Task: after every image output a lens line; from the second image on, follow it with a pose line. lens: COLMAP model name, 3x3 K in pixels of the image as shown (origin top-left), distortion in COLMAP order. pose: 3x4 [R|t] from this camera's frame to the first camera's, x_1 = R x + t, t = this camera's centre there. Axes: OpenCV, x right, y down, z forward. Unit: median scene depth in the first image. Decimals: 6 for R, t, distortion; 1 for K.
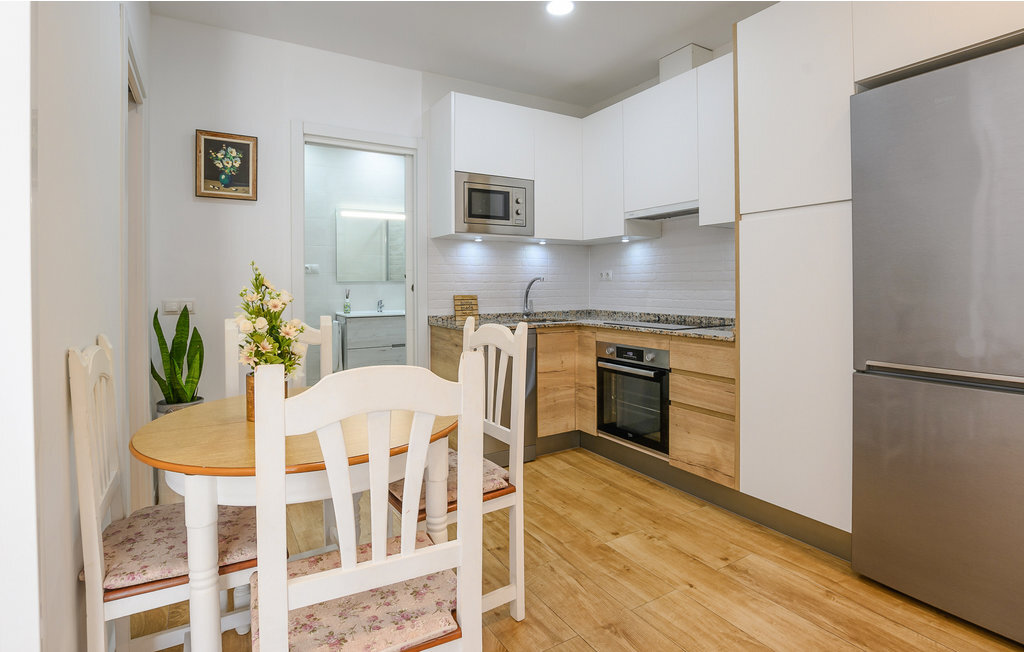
lens RADIAL K [[519.8, 0, 510.9], [0, 519.8, 283.4], [0, 0, 1]] dist [-0.025451, 0.004989]
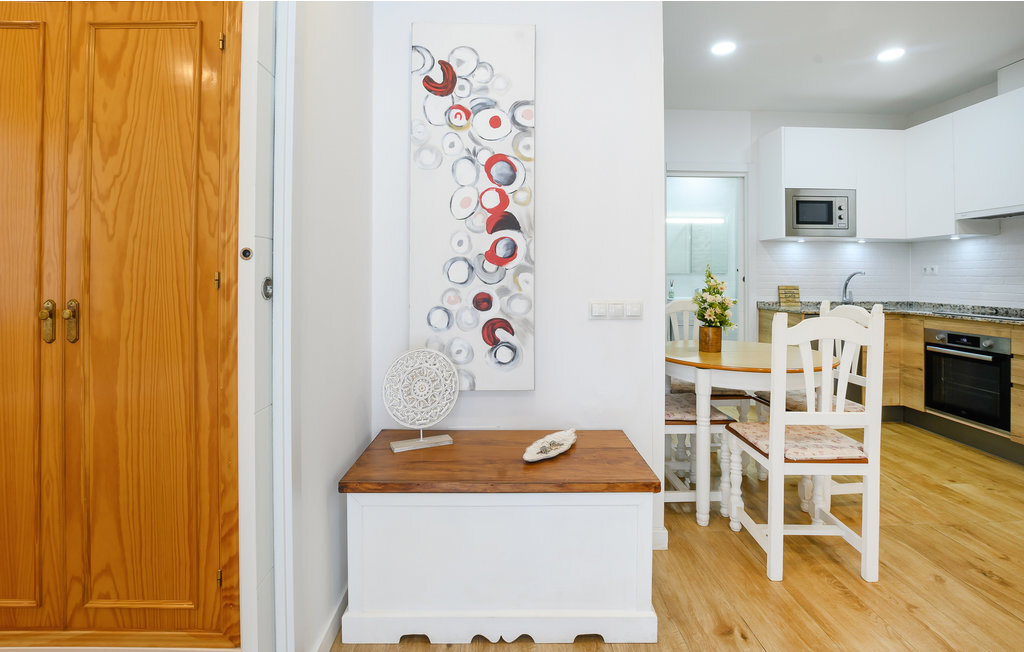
lens RADIAL K [[488.2, 0, 499.7], [0, 488.2, 266.2], [0, 0, 1]] dist [-0.037577, 0.006892]
pose [[0.866171, 0.003181, -0.499737, -0.132743], [-0.011180, 0.999853, -0.013014, -0.001024], [0.499622, 0.016859, 0.866080, -0.405558]]
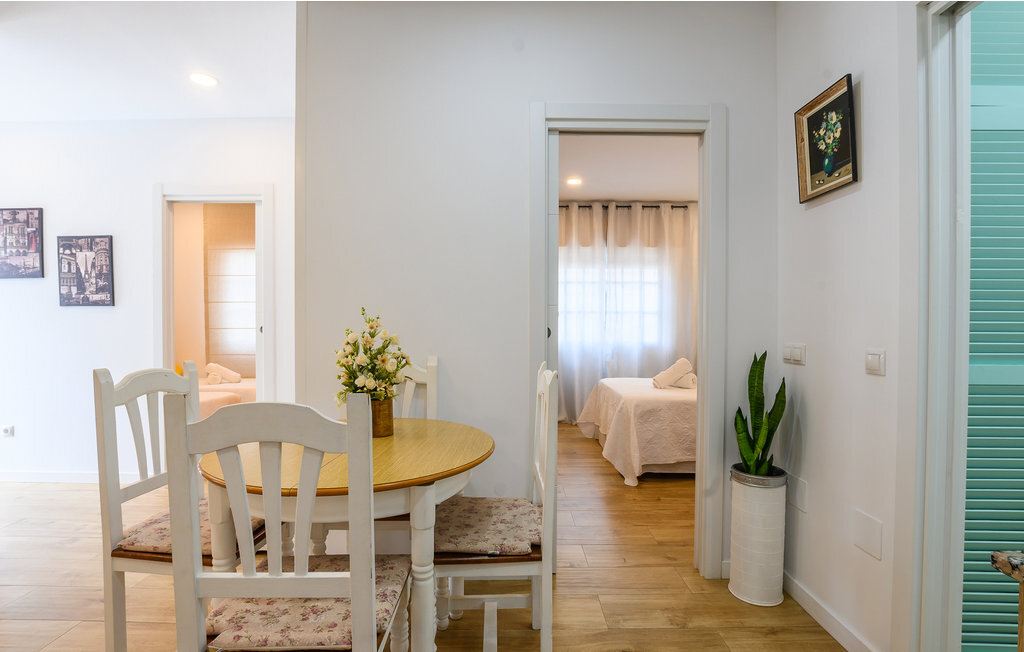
lens RADIAL K [[488.2, 0, 512.7], [0, 488.2, 328.8], [0, 0, 1]] dist [-0.037577, 0.006892]
pose [[-0.519182, 0.017273, -0.854489, 0.172370], [0.004783, 0.999839, 0.017305, -0.004668], [0.854650, 0.004897, -0.519181, 0.939052]]
